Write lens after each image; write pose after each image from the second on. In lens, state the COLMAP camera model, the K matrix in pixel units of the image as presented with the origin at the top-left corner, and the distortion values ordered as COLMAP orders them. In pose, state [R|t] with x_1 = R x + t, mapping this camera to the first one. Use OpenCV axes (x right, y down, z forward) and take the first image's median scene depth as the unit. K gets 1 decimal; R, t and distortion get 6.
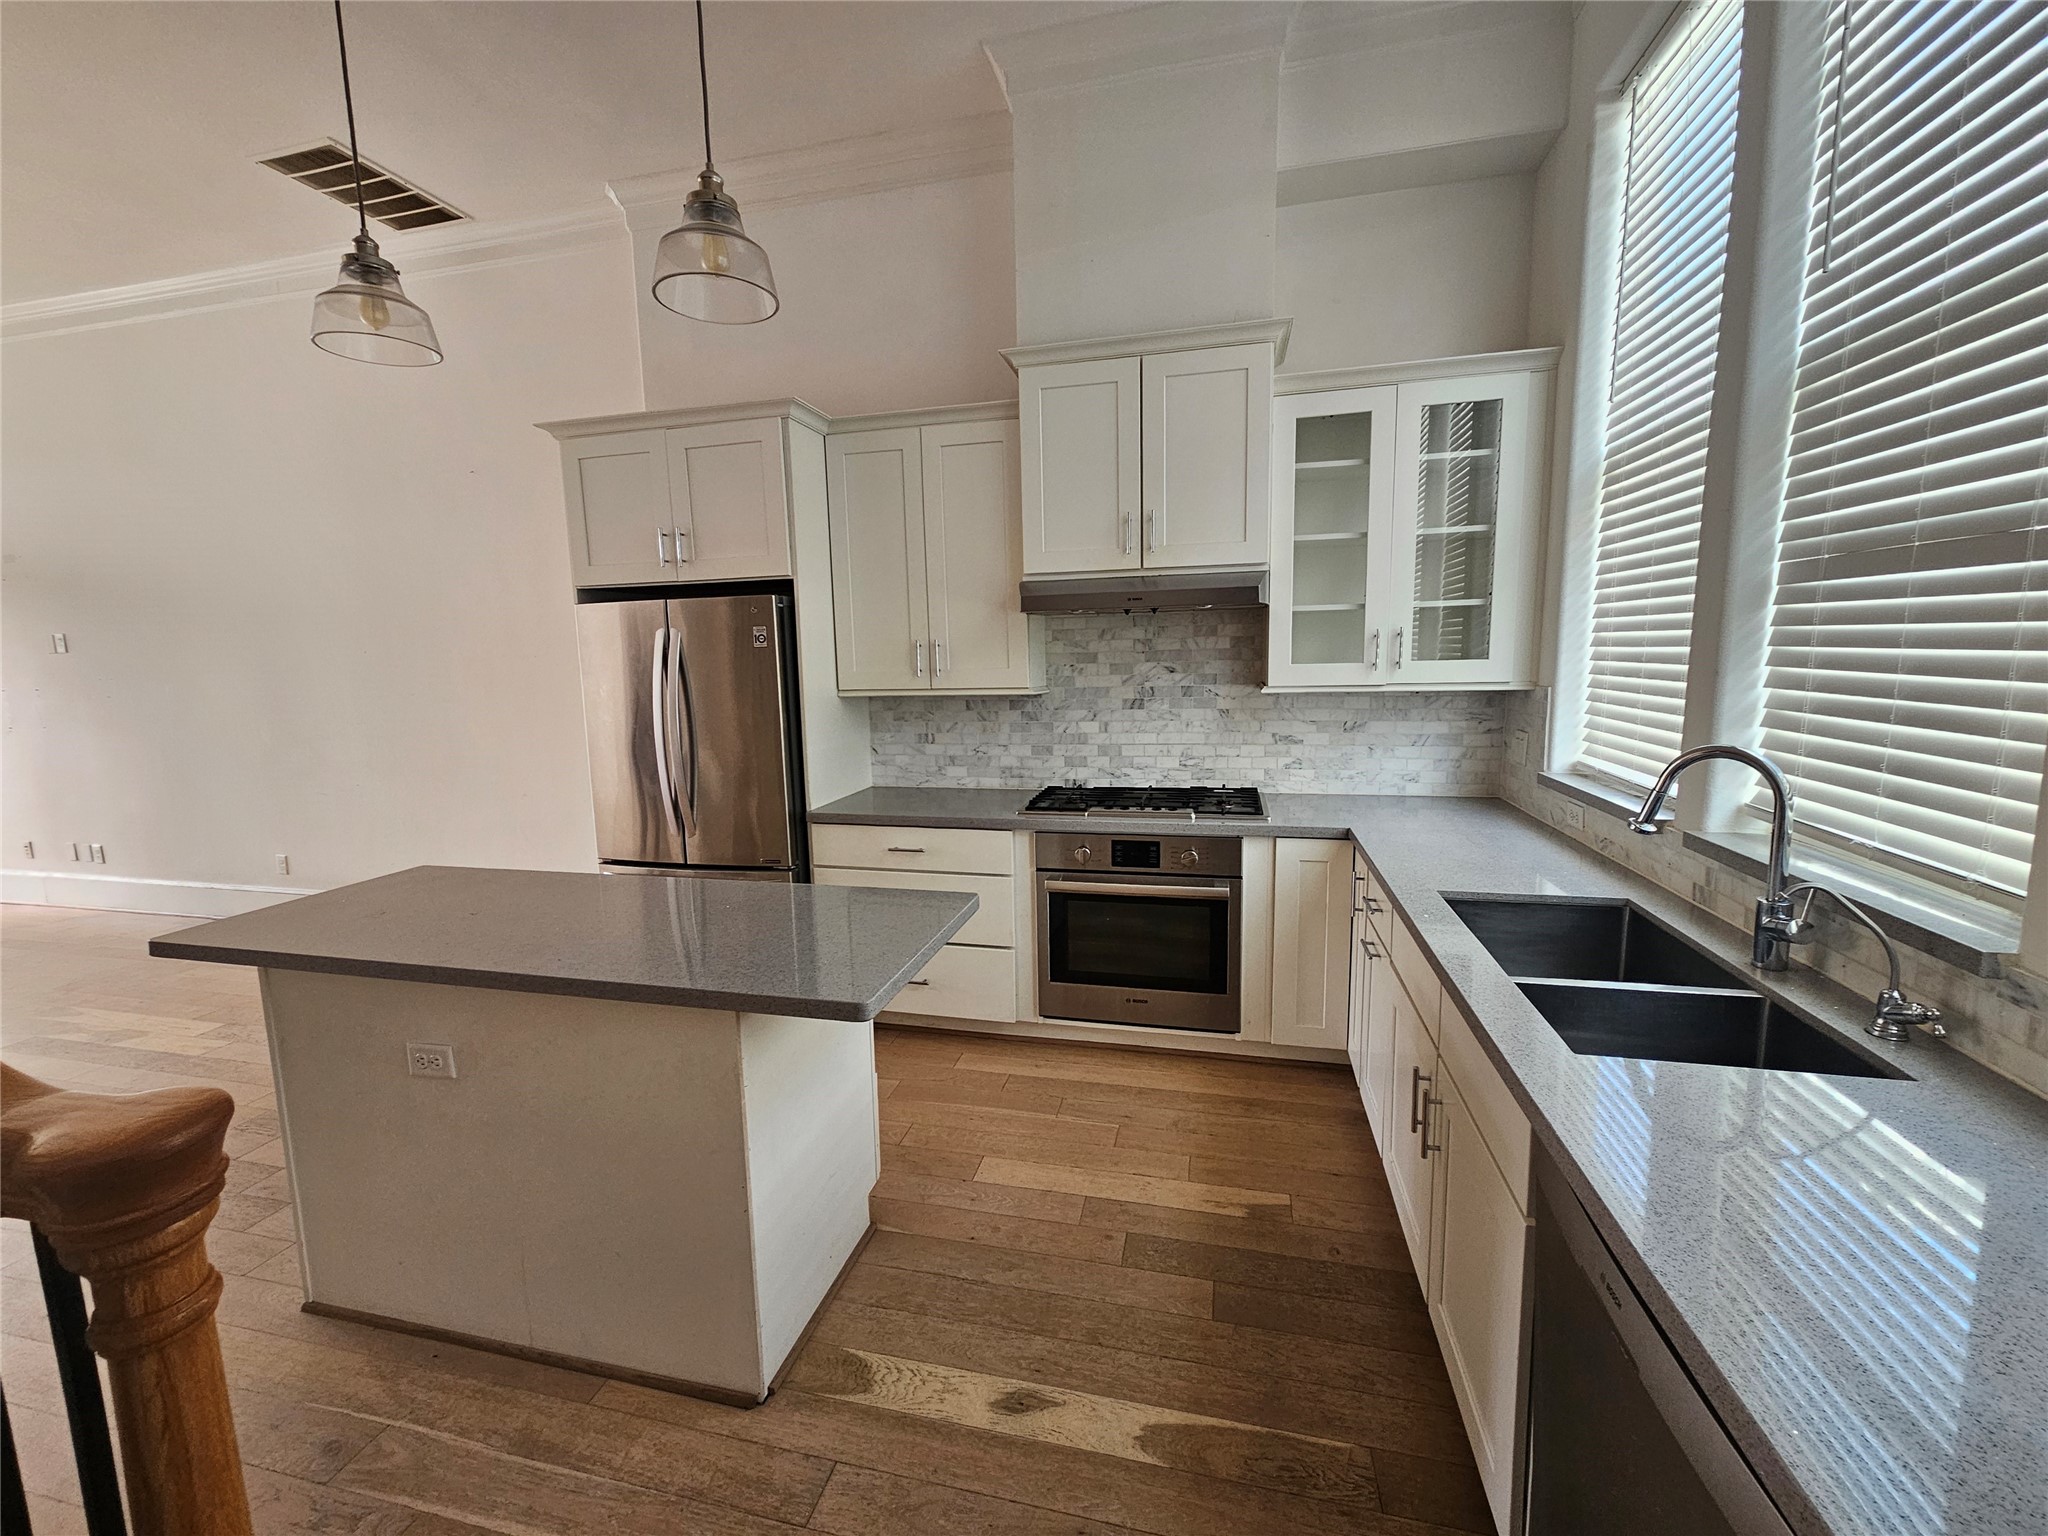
lens RADIAL K [[843.6, 0, 1010.3], [0, 843.6, 754.2], [0, 0, 1]] dist [0.003572, 0.000444]
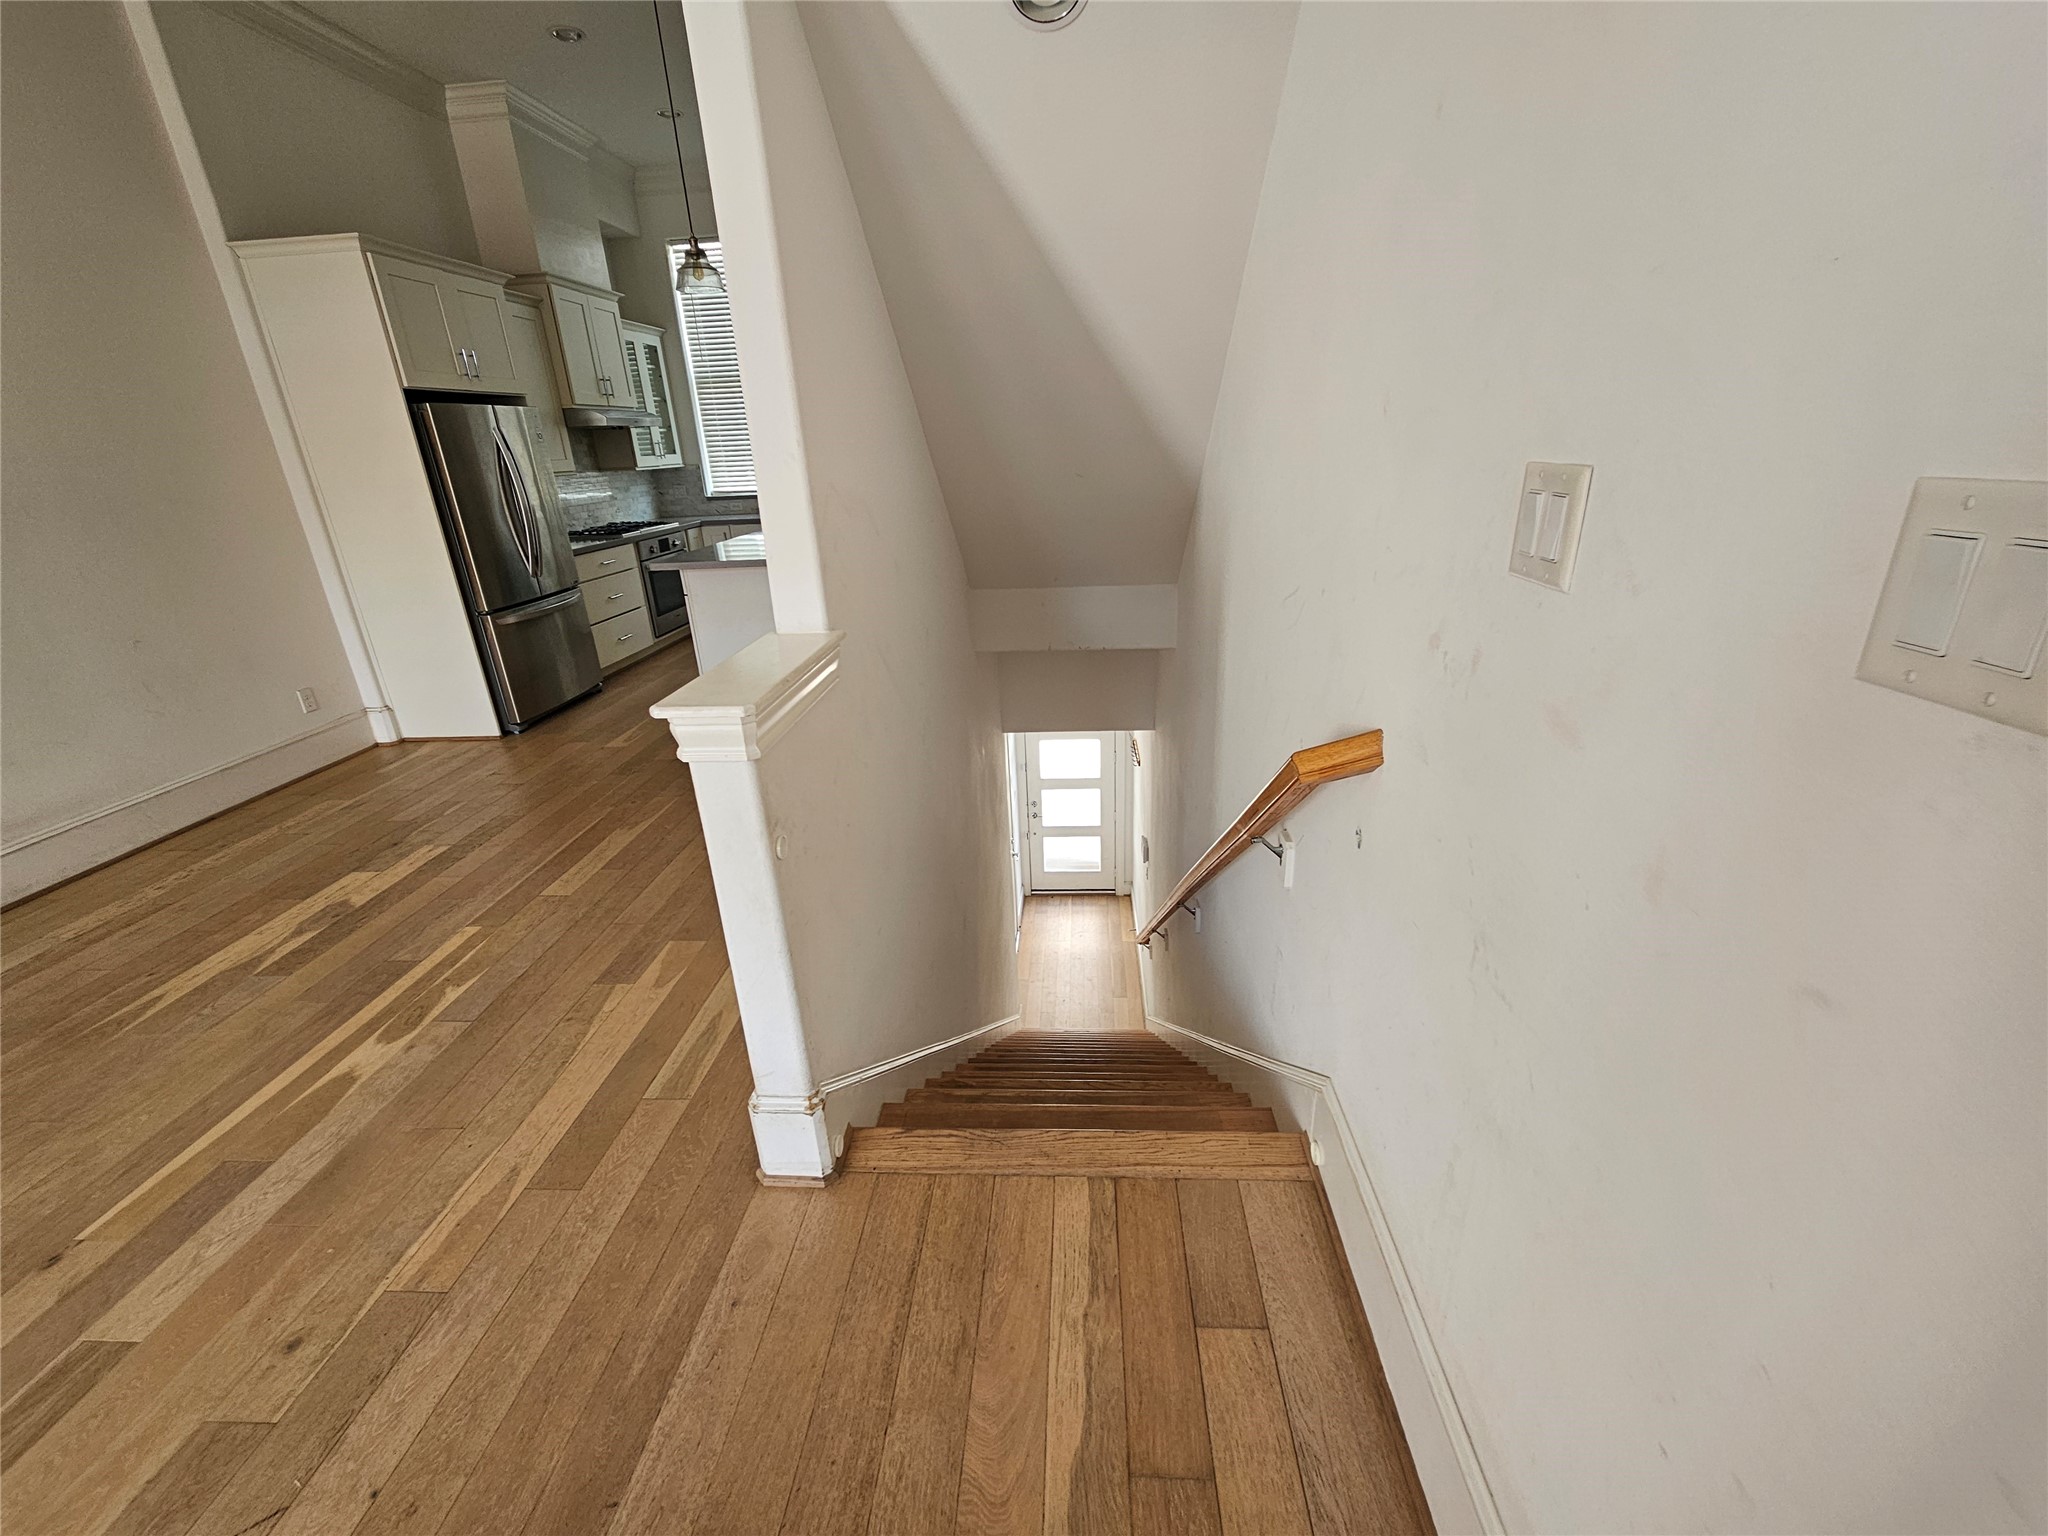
lens RADIAL K [[843.6, 0, 1019.9], [0, 843.6, 766.2], [0, 0, 1]] dist [0.003572, 0.000444]
pose [[-0.178264, -0.325248, 0.928674, -1.941312], [0.175307, 0.918194, 0.355228, 0.024085], [-0.968240, 0.226127, -0.106663, 0.409657]]
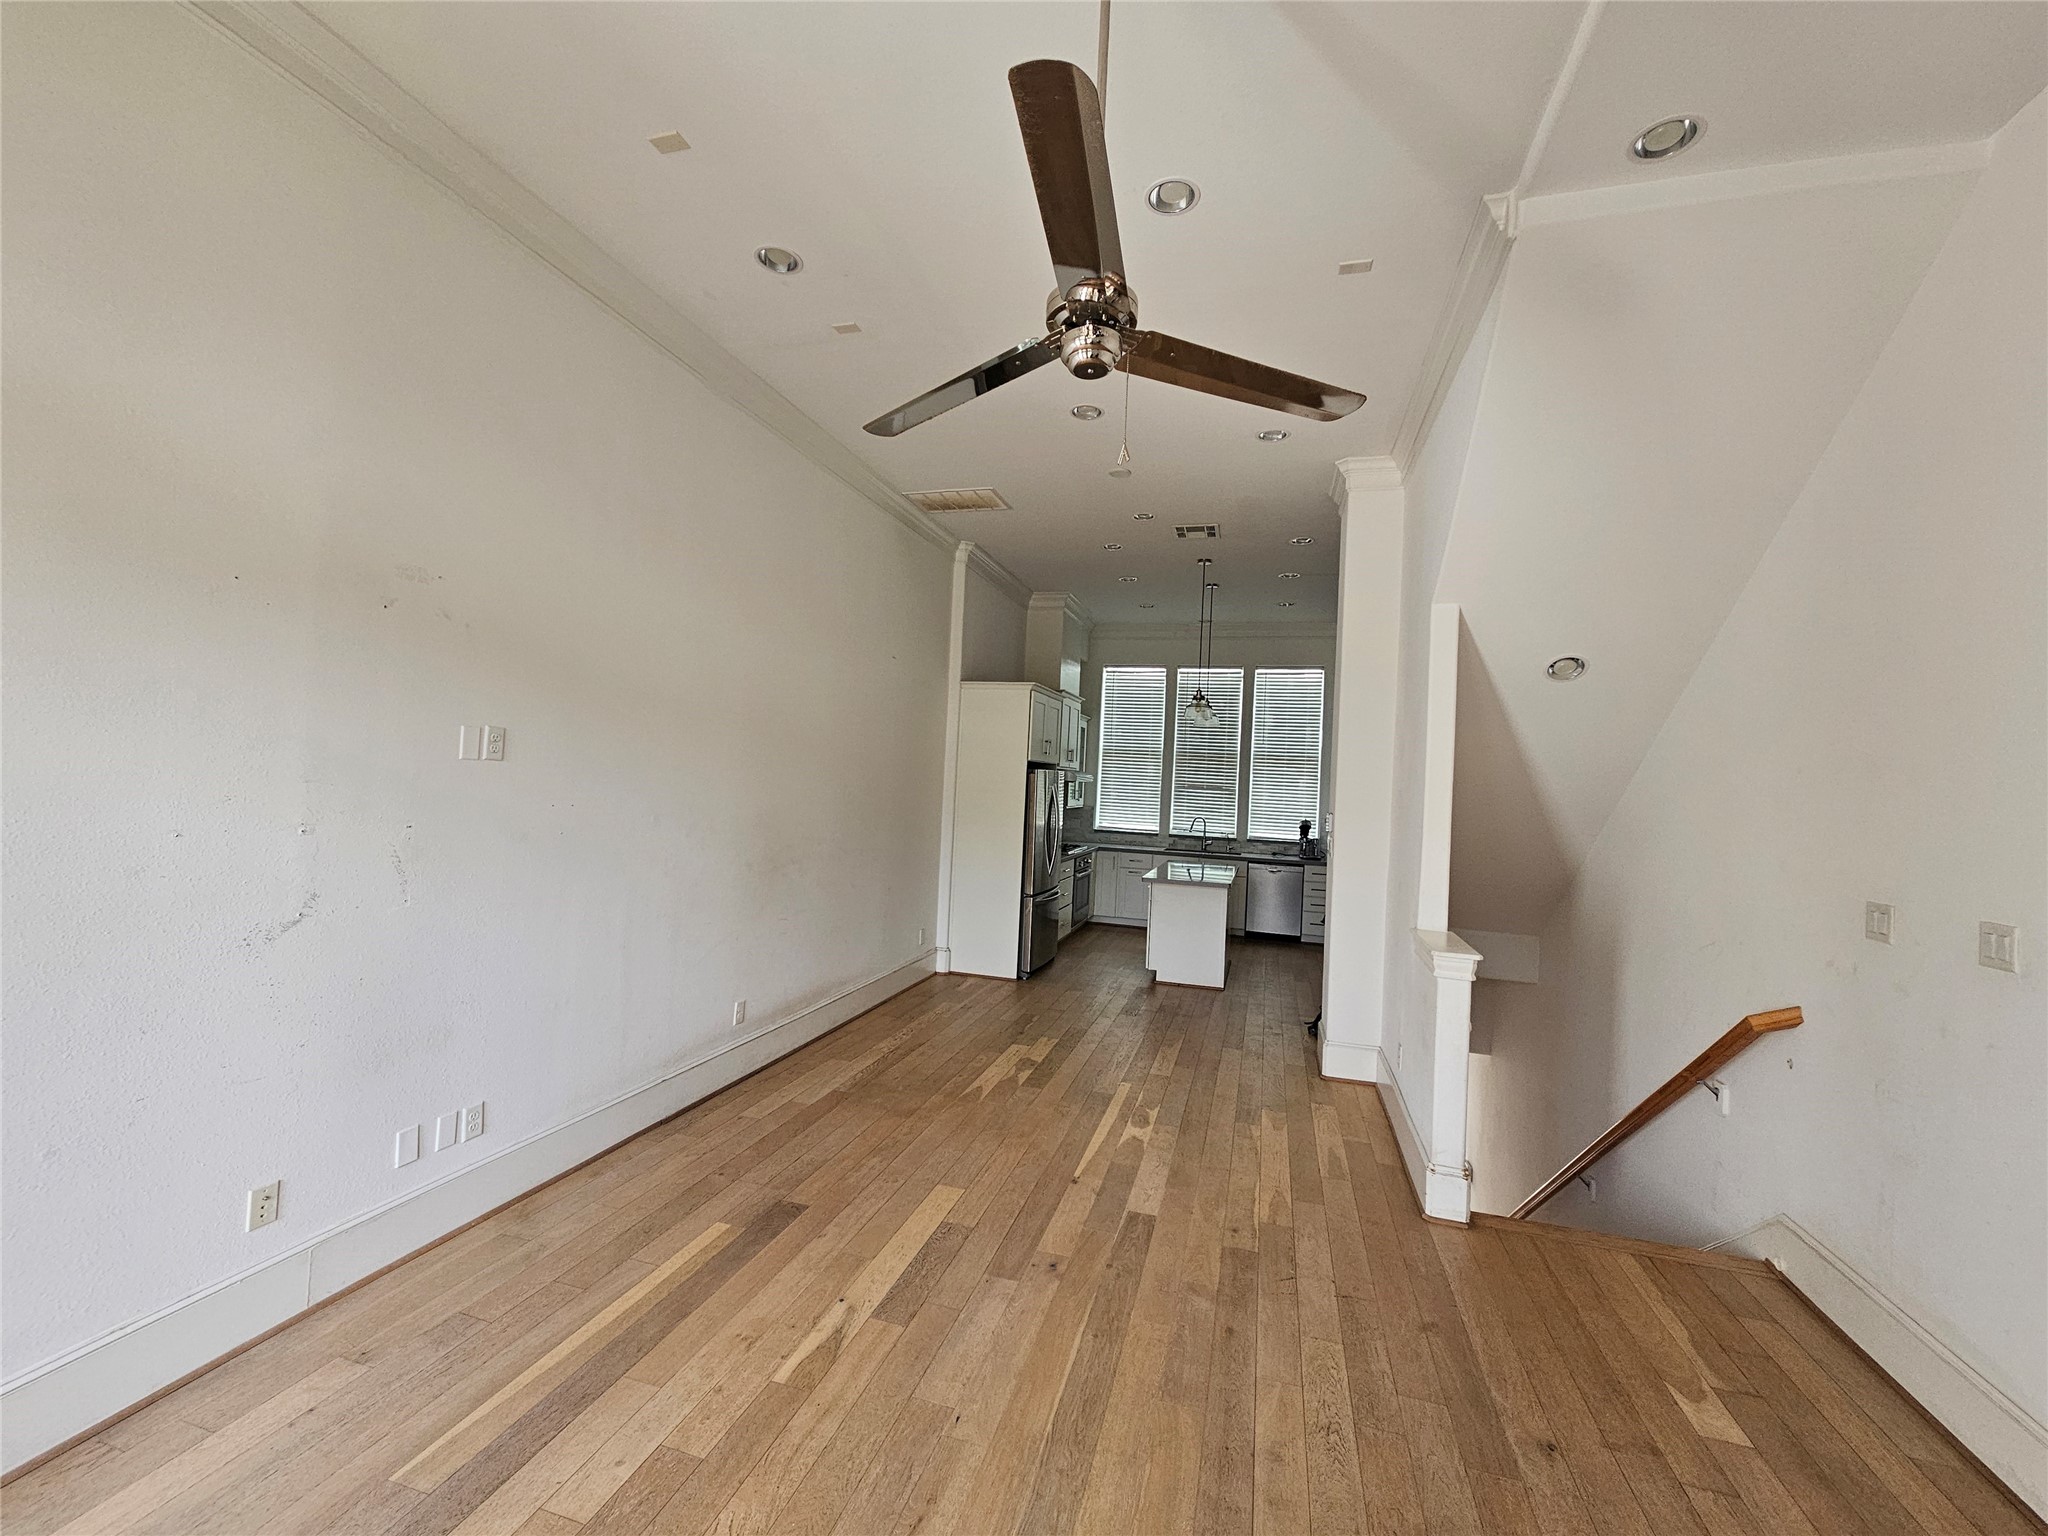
lens RADIAL K [[843.6, 0, 1025.8], [0, 843.6, 767.4], [0, 0, 1]] dist [0.003572, 0.000444]
pose [[0.036253, 0.041473, 0.998482, -2.504645], [0.077712, 0.995996, -0.044192, -0.088977], [-0.996316, 0.079196, 0.032885, 0.942321]]
